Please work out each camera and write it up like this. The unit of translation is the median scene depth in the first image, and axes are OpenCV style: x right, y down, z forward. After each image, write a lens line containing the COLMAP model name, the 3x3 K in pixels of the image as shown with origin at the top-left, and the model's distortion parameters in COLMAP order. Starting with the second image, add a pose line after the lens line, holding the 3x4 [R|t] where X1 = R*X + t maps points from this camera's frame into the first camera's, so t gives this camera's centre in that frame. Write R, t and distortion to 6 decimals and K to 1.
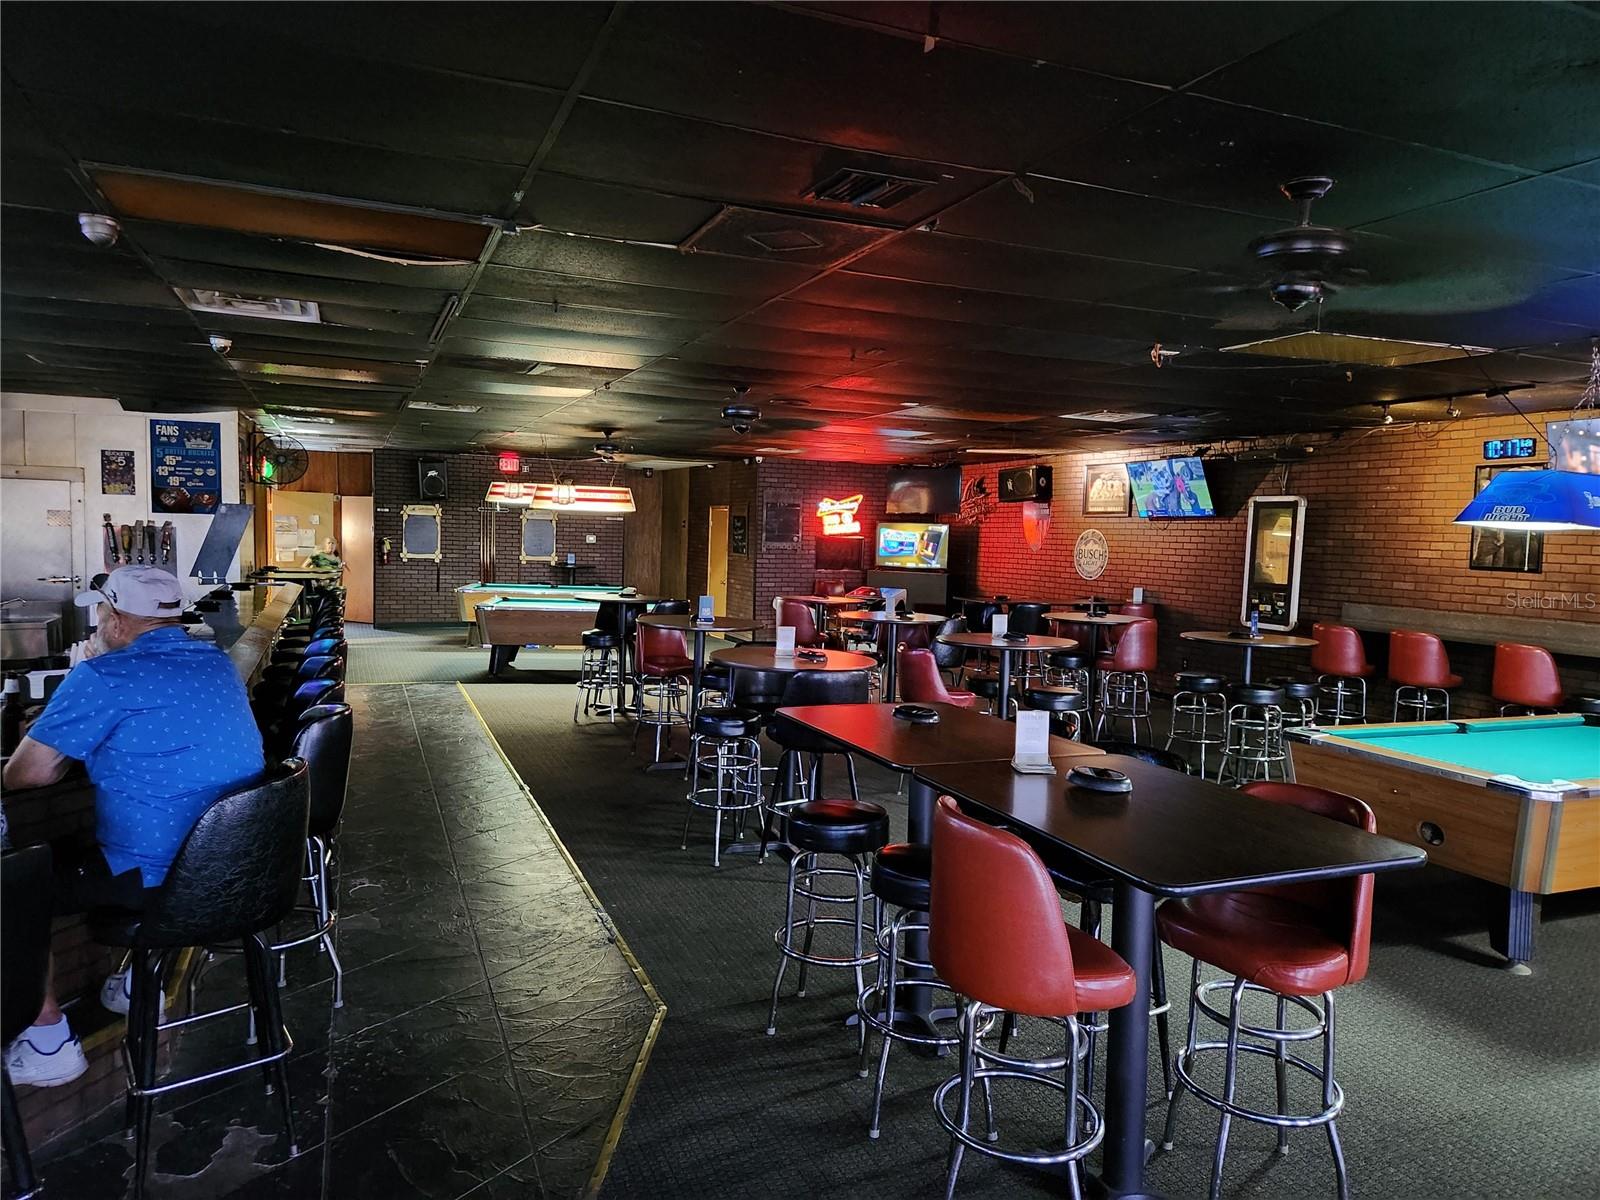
lens RADIAL K [[1068.2, 0, 800.0], [0, 1068.2, 600.0], [0, 0, 1]] dist [0.074240, -0.061309]
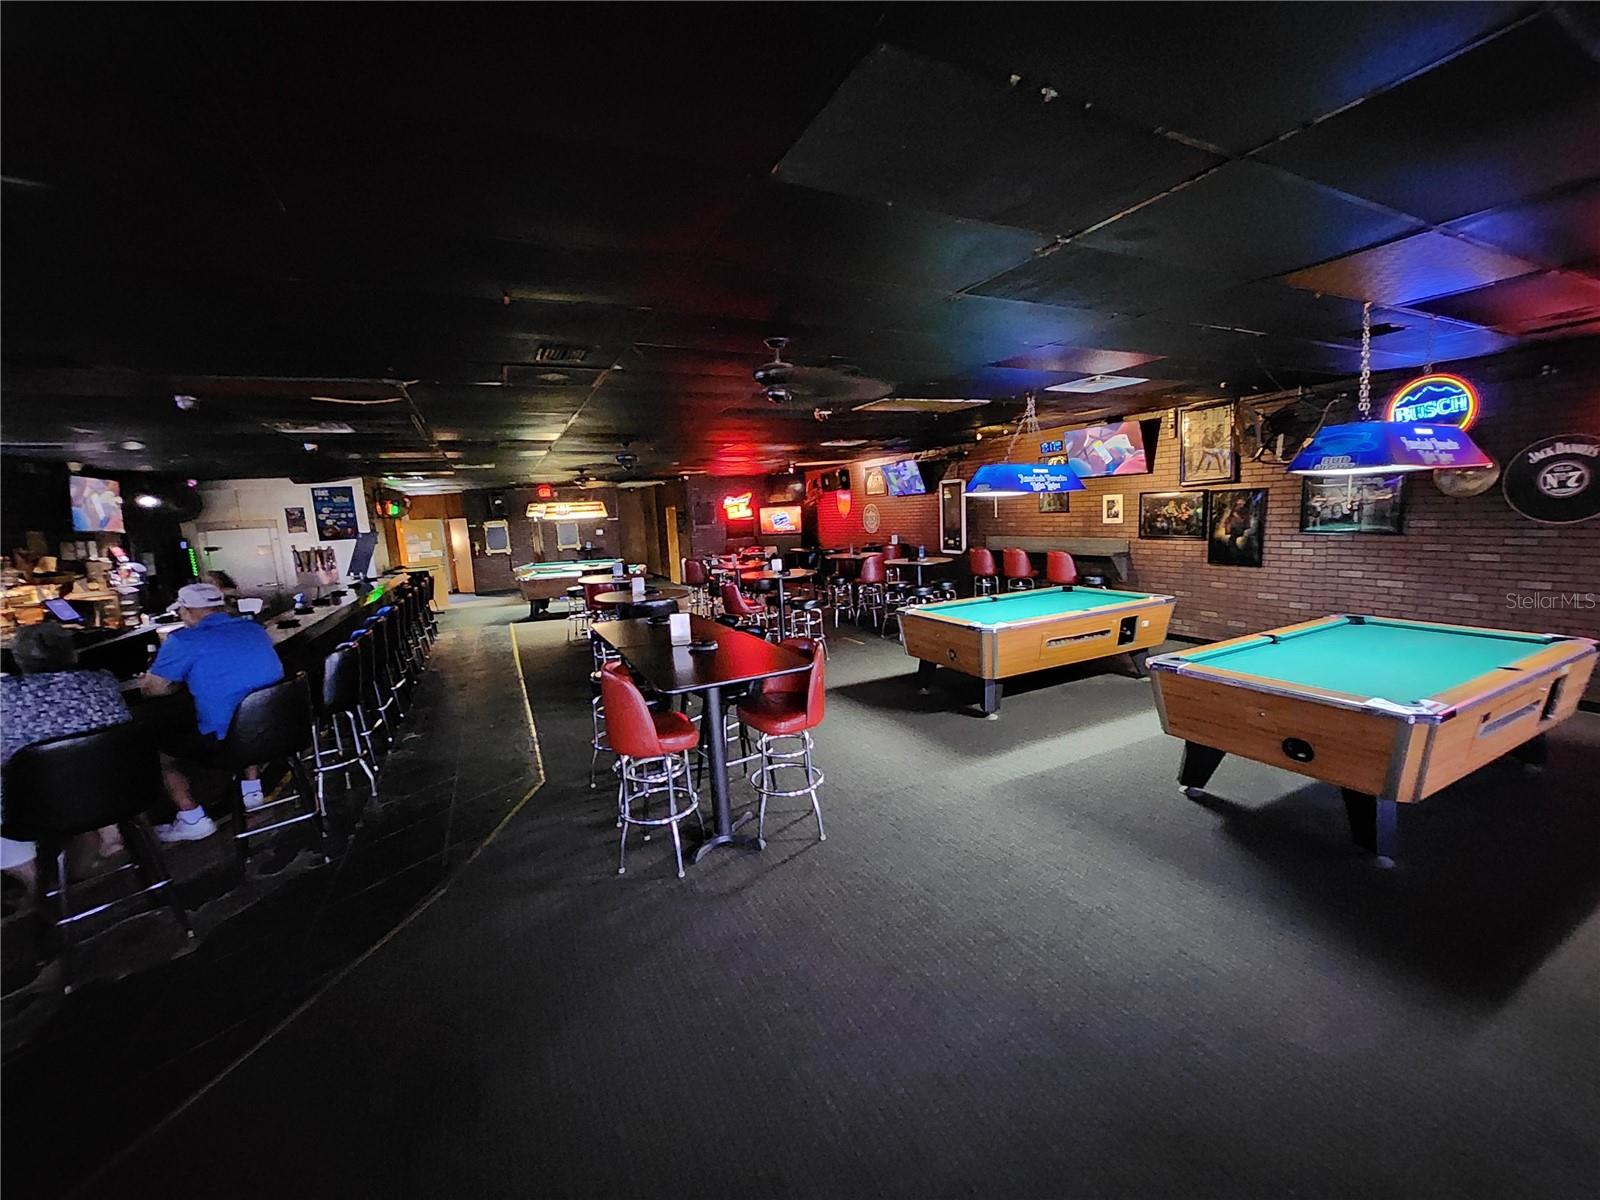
lens RADIAL K [[634.5, 0, 800.0], [0, 634.5, 600.0], [0, 0, 1]] dist [-0.019610, 0.000057]
pose [[0.994327, -0.090112, 0.056513, 0.100075], [0.085712, 0.993419, 0.075974, 0.001762], [-0.062988, -0.070699, 0.995507, -0.048197]]
